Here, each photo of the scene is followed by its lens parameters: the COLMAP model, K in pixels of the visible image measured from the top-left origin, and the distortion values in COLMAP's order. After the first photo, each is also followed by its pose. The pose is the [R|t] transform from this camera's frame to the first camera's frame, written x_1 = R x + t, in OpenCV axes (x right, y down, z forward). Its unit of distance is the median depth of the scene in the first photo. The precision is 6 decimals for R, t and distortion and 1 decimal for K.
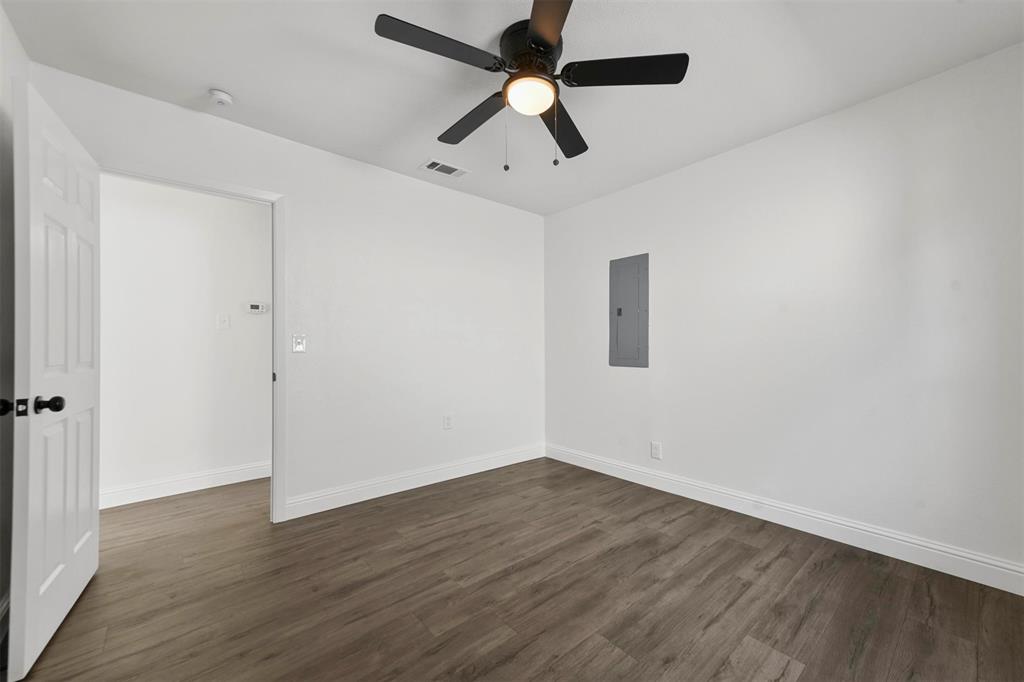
lens RADIAL K [[400.7, 0, 517.5], [0, 400.7, 342.2], [0, 0, 1]] dist [0.014755, -0.000292]
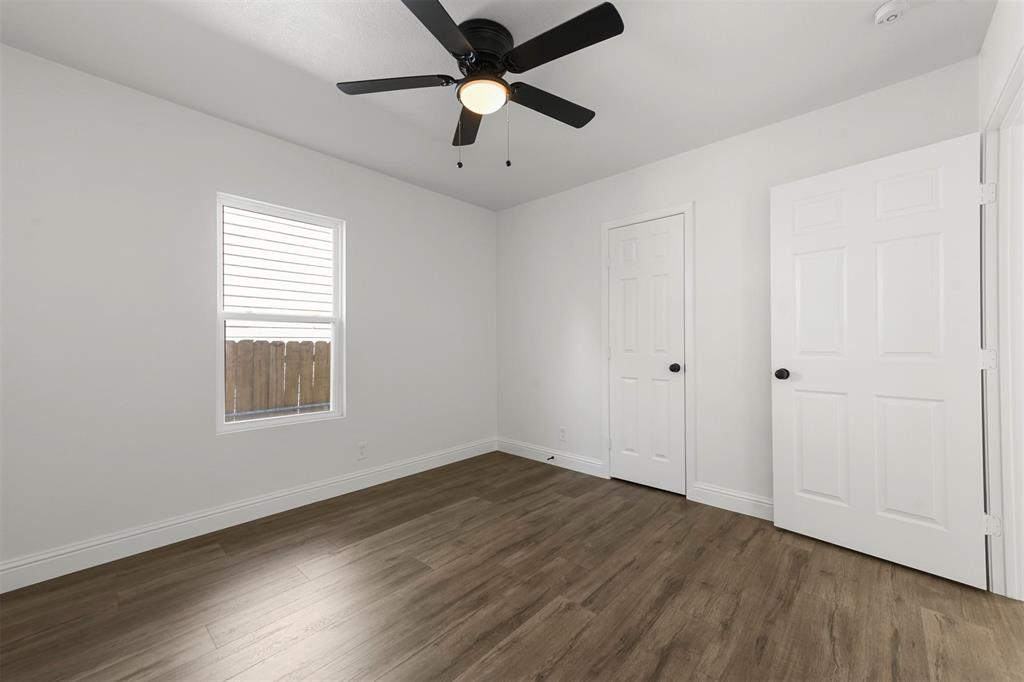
lens RADIAL K [[400.7, 0, 517.5], [0, 400.7, 342.2], [0, 0, 1]] dist [0.014755, -0.000292]
pose [[-0.992971, 0.009486, -0.117974, 0.070666], [0.010503, 0.999913, -0.008001, 0.020400], [0.117888, -0.009183, -0.992984, 1.942033]]
